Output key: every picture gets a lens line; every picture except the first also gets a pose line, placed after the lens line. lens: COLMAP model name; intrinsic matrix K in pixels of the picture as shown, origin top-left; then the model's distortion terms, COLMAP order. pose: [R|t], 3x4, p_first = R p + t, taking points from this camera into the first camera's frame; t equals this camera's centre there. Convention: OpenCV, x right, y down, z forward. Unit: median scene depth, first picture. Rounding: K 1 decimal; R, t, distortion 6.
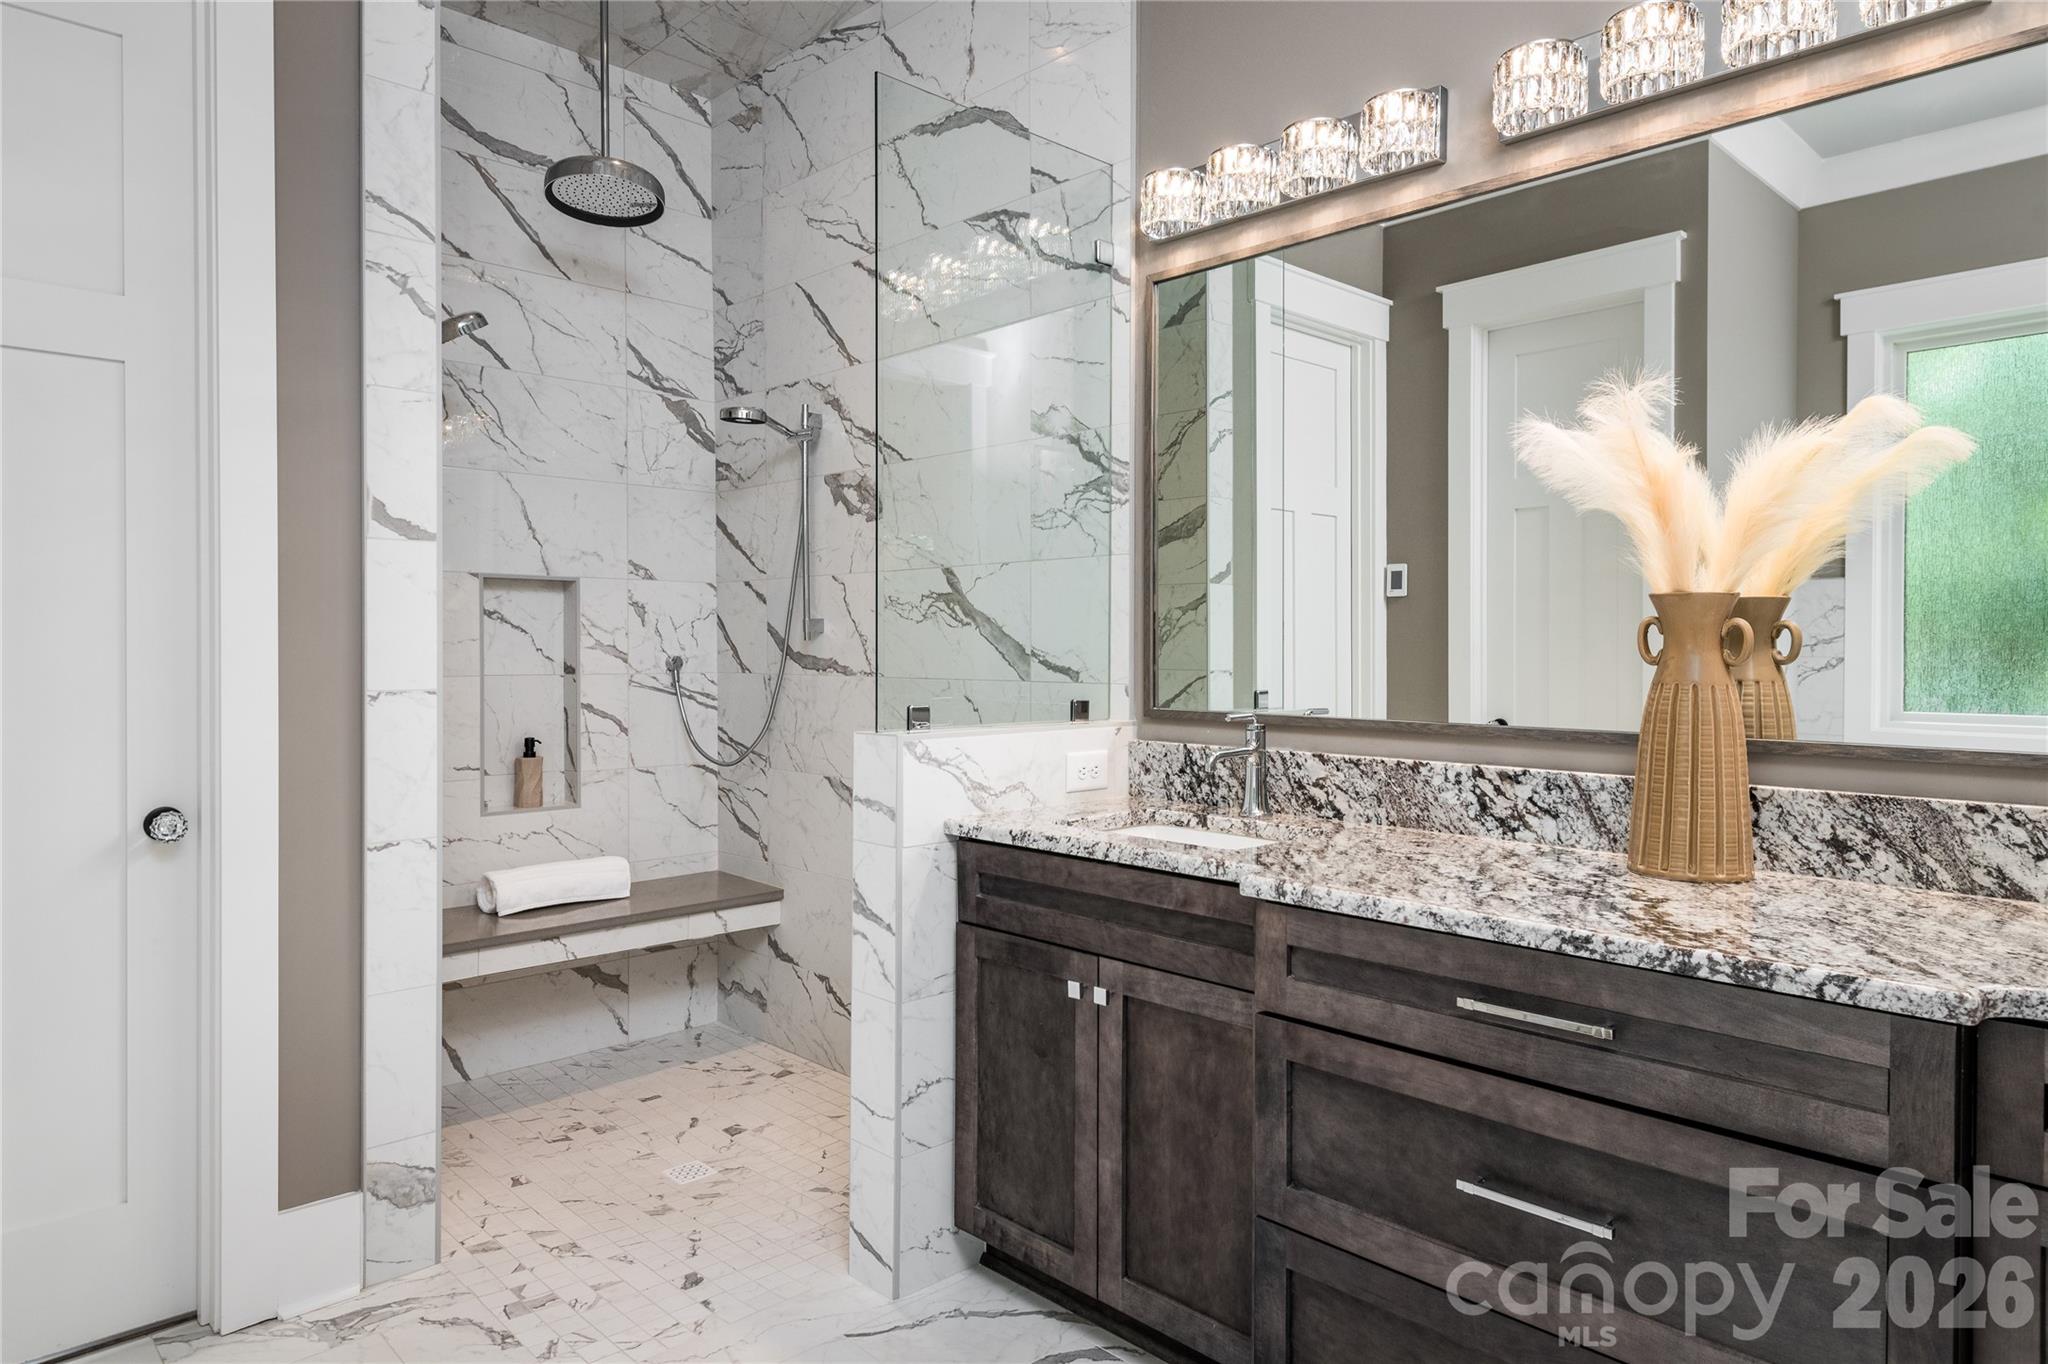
lens RADIAL K [[1224.4, 0, 1033.7], [0, 1224.4, 666.3], [0, 0, 1]] dist [0.032161, -0.020940]
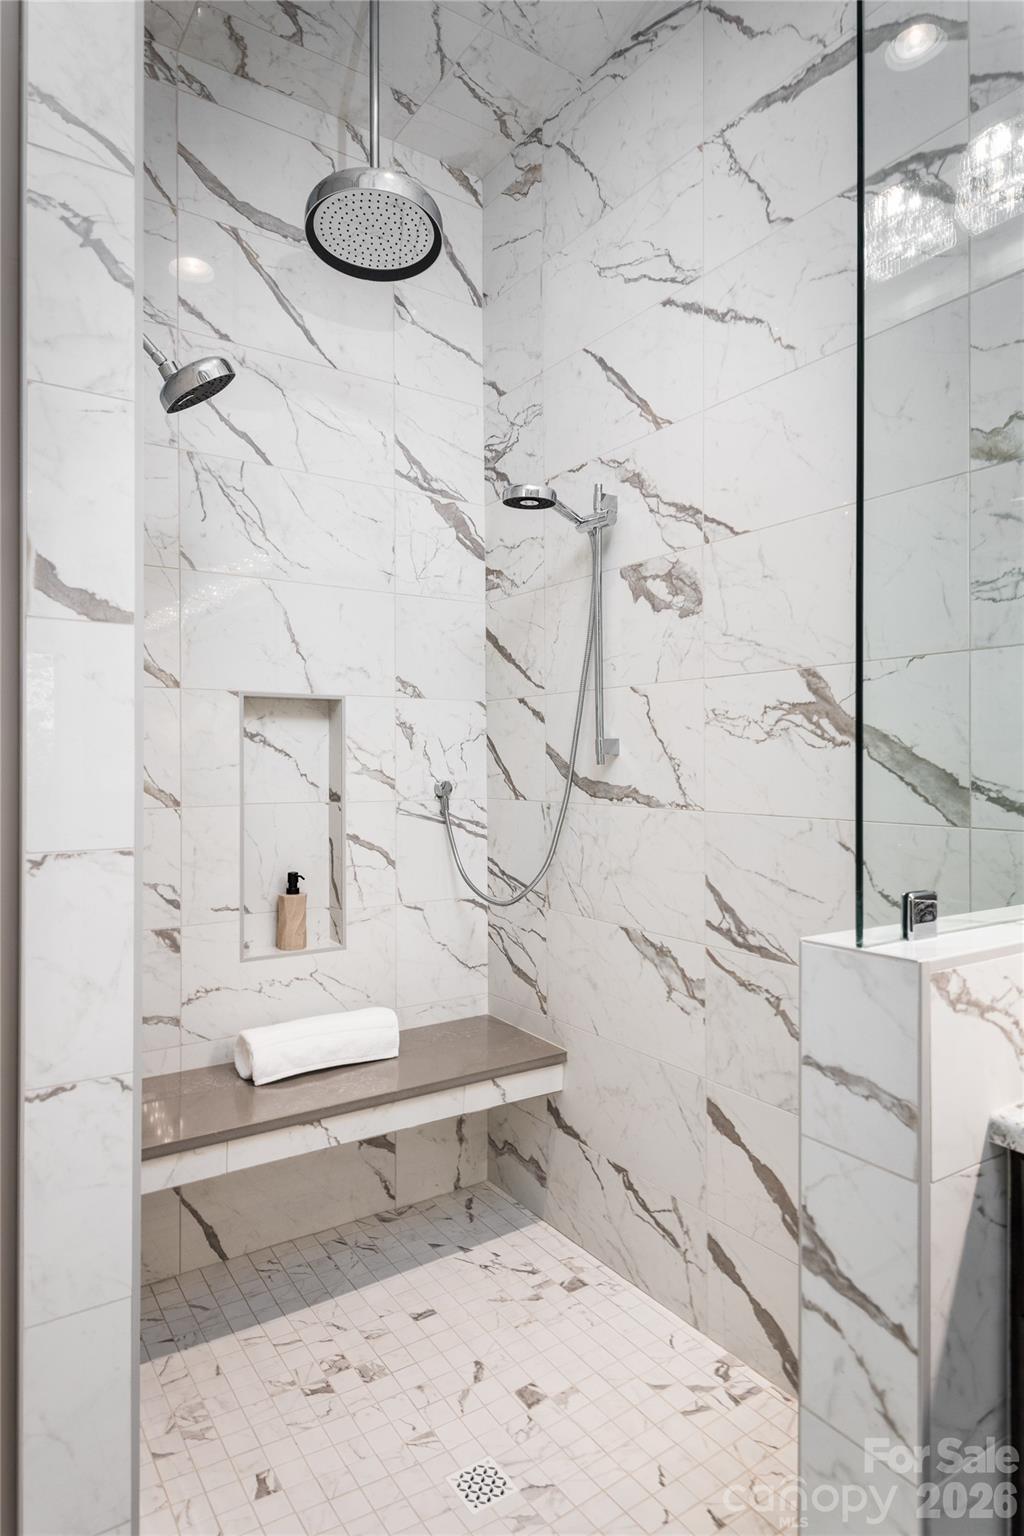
lens RADIAL K [[918.3, 0, 506.1], [0, 918.3, 767.4], [0, 0, 1]] dist [0.032161, -0.020940]
pose [[0.982697, -0.001540, -0.185212, -0.185111], [-0.000183, 0.999957, -0.009282, -0.018760], [0.185219, 0.009155, 0.982655, 0.518241]]
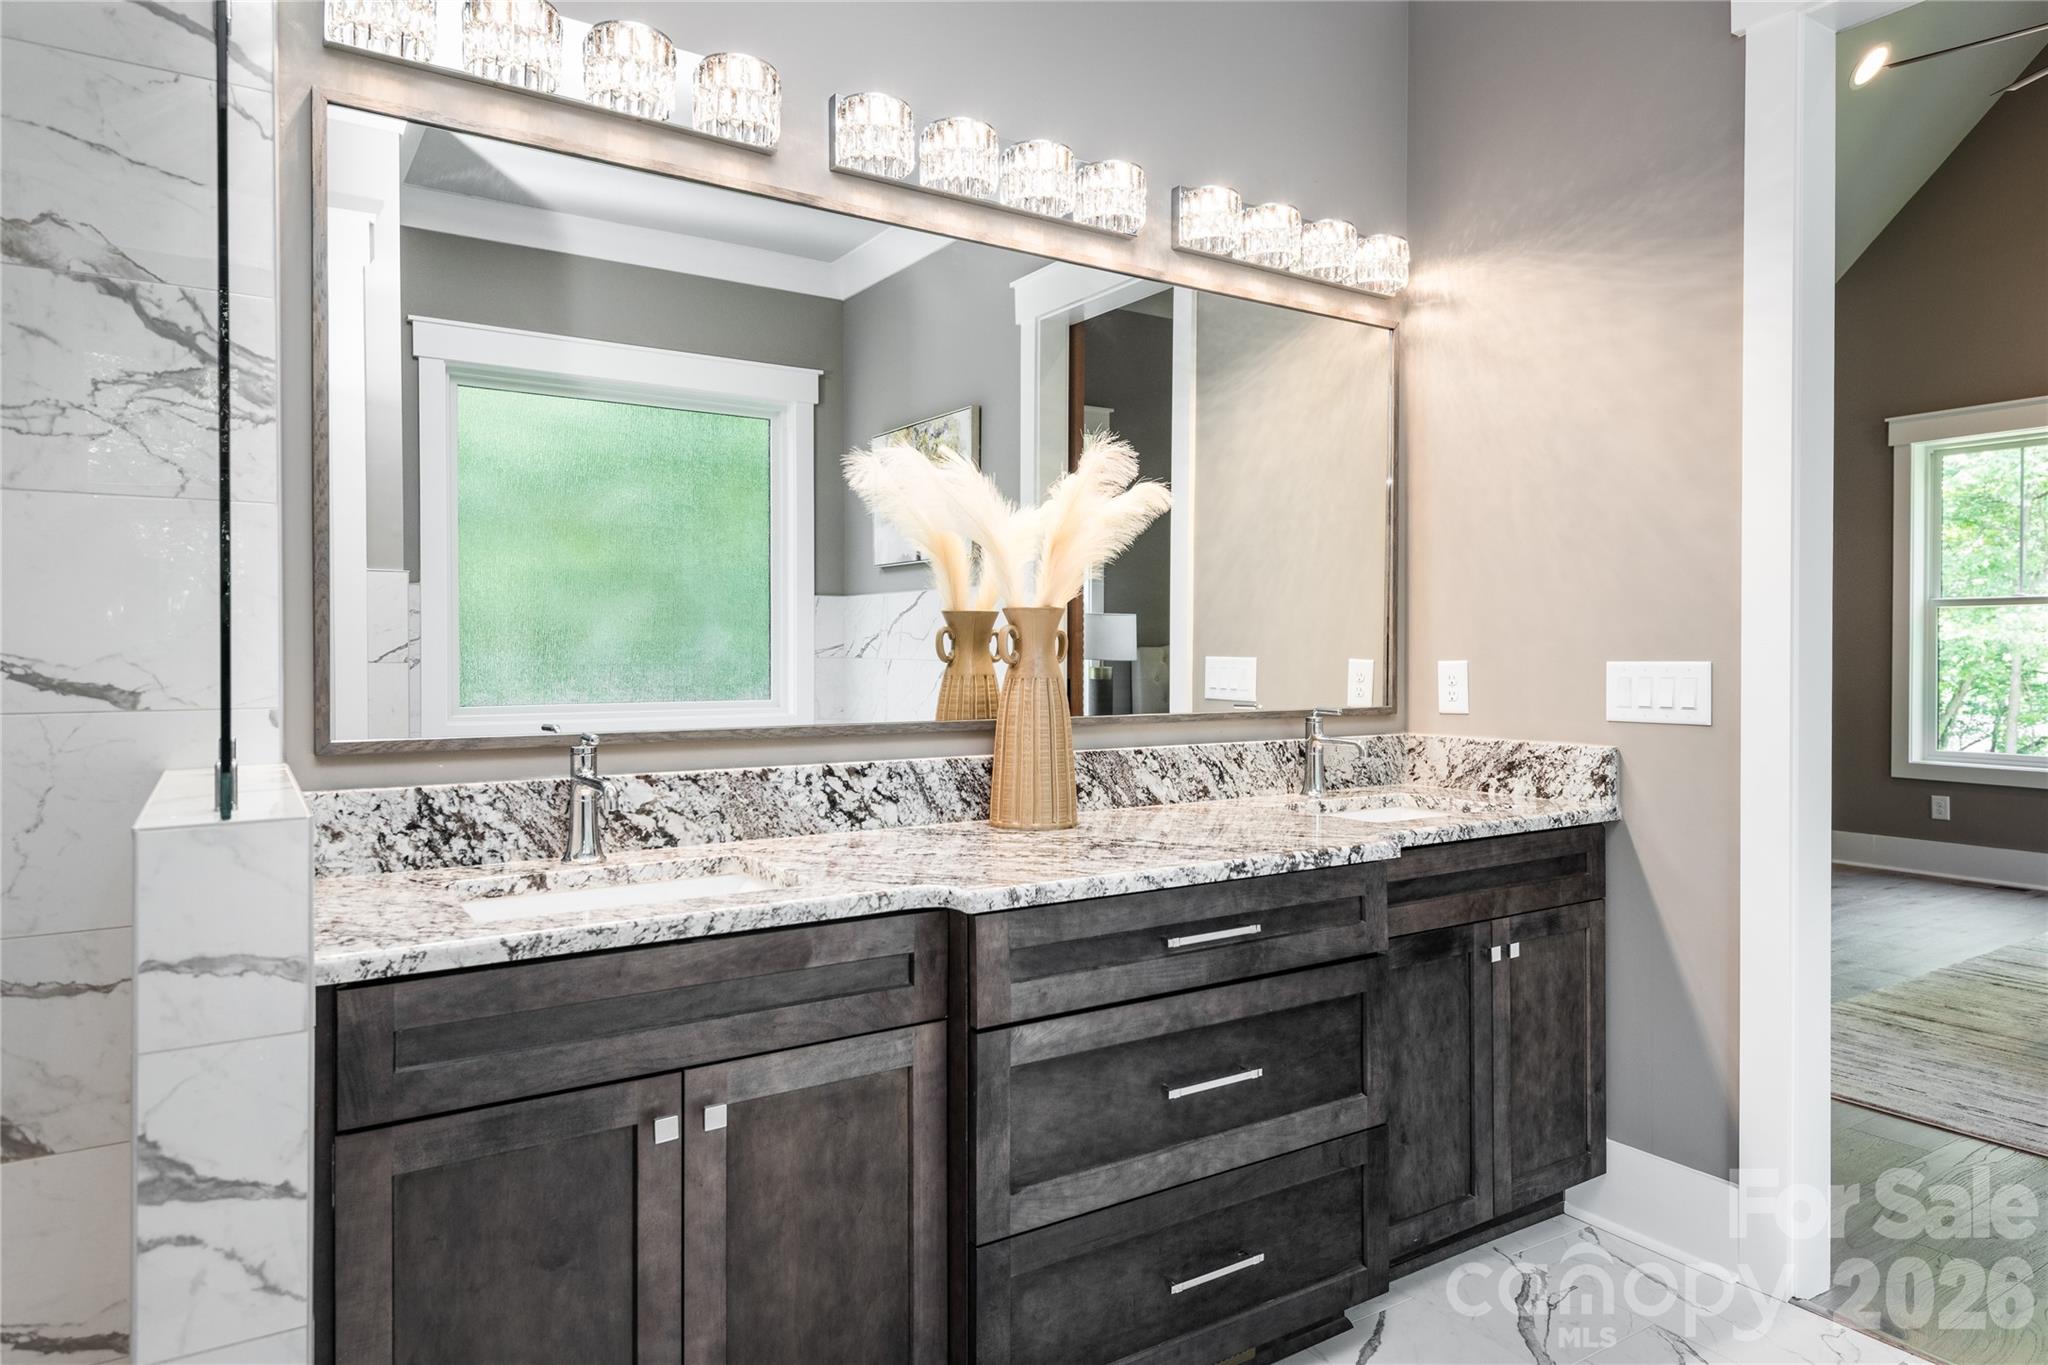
lens RADIAL K [[1224.4, 0, 1014.1], [0, 1224.4, 658.4], [0, 0, 1]] dist [0.032161, -0.020940]
pose [[0.209835, -0.008167, 0.977703, -0.501222], [0.015088, 0.999873, 0.005114, -0.009101], [-0.977620, 0.013678, 0.209932, 0.519461]]
